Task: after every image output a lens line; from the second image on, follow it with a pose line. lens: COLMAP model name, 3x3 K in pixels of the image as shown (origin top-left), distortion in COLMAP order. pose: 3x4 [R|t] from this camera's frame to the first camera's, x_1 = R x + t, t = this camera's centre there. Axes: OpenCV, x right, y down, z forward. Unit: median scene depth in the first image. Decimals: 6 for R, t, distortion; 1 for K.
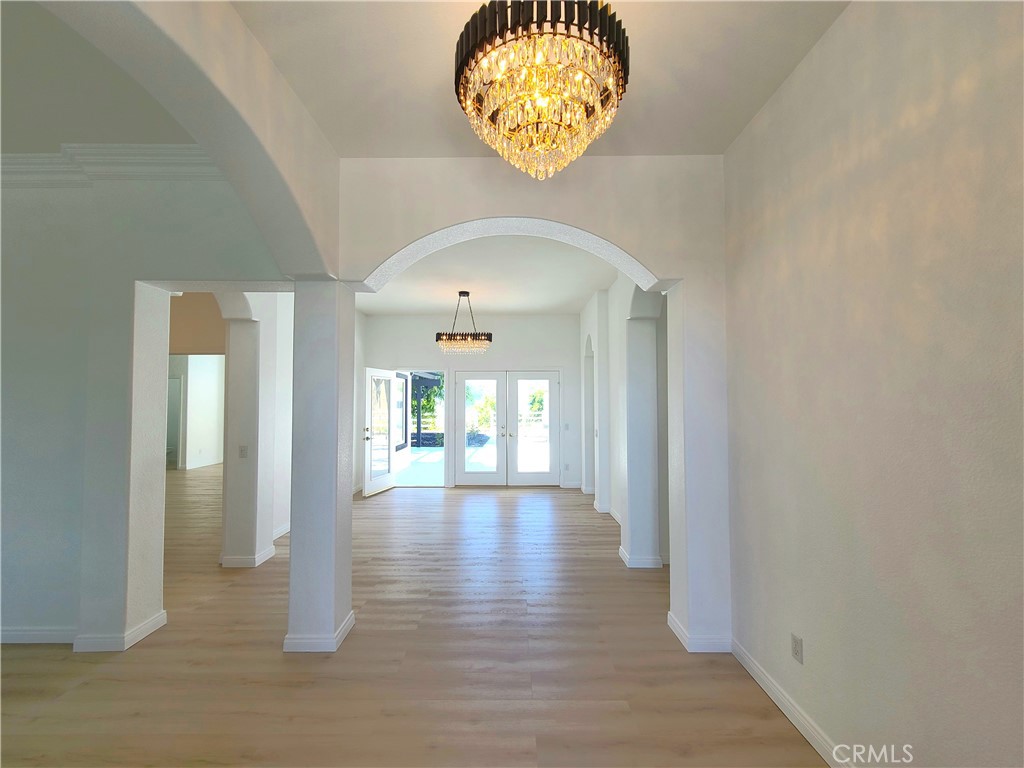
lens RADIAL K [[425.8, 0, 512.0], [0, 425.8, 384.0], [0, 0, 1]] dist [0.000004, 0.000030]
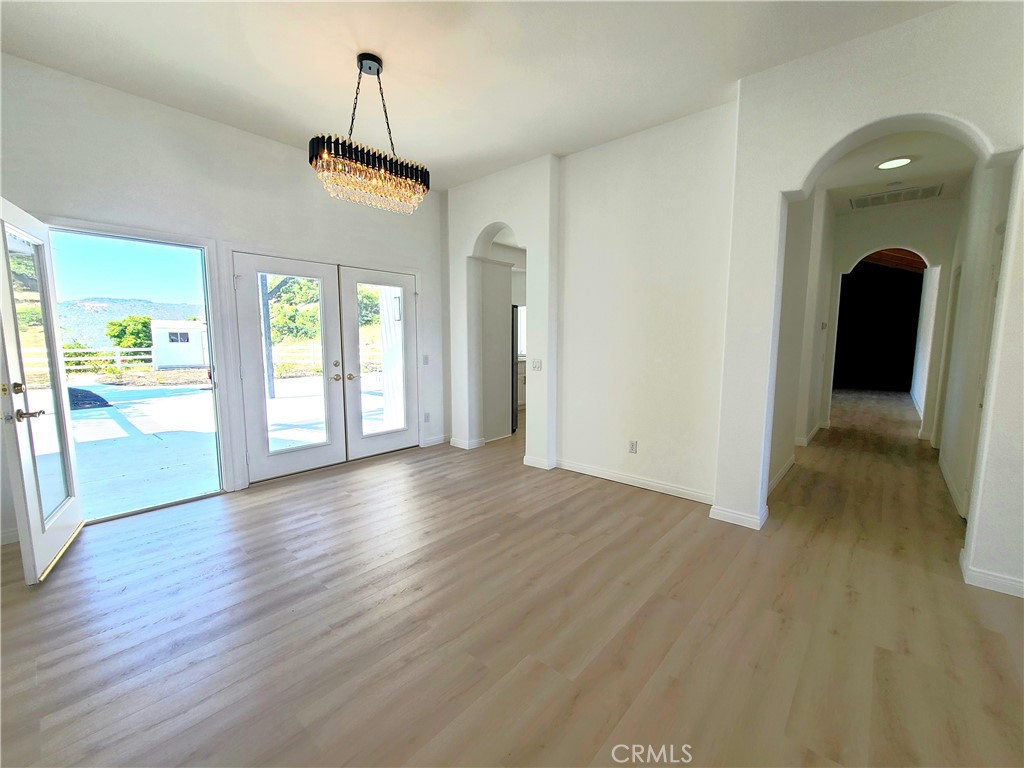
lens RADIAL K [[425.8, 0, 512.0], [0, 425.8, 384.0], [0, 0, 1]] dist [0.000004, 0.000030]
pose [[0.657396, -0.080221, 0.749263, -0.302203], [-0.033901, 0.990162, 0.135757, 0.042099], [-0.752782, -0.114647, 0.648209, 0.454534]]
